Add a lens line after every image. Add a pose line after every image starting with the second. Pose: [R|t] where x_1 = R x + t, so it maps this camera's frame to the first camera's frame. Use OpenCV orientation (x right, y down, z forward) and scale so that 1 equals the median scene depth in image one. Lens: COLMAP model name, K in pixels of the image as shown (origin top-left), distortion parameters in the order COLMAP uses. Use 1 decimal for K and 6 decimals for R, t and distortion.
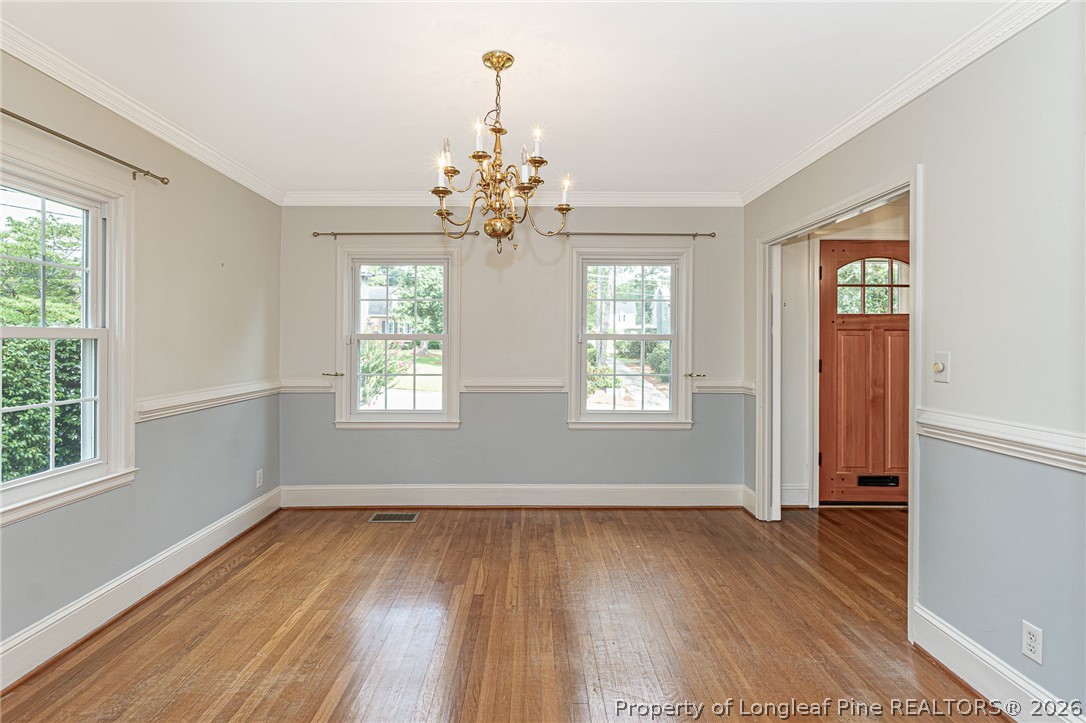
lens RADIAL K [[526.9, 0, 542.1], [0, 526.9, 356.5], [0, 0, 1]] dist [-0.006357, -0.000851]
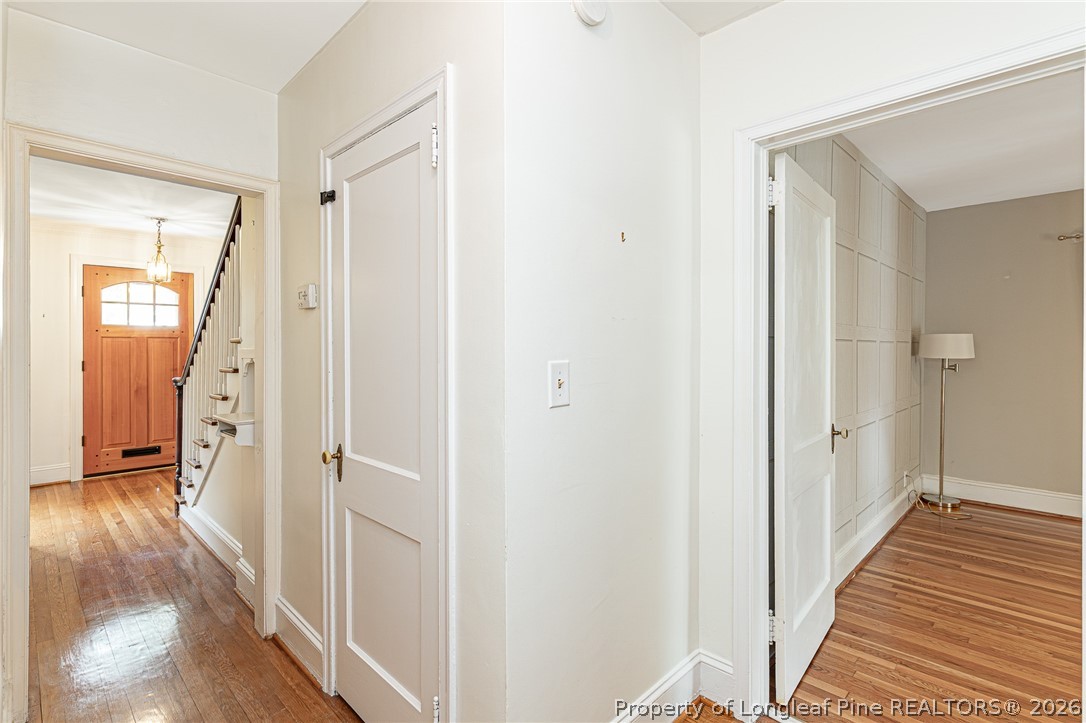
lens RADIAL K [[526.9, 0, 545.1], [0, 526.9, 352.7], [0, 0, 1]] dist [-0.006357, -0.000851]
pose [[0.712300, -0.008904, 0.701819, 0.438526], [0.008342, 0.999956, 0.004220, -0.009678], [-0.701825, 0.002849, 0.712343, -0.651178]]
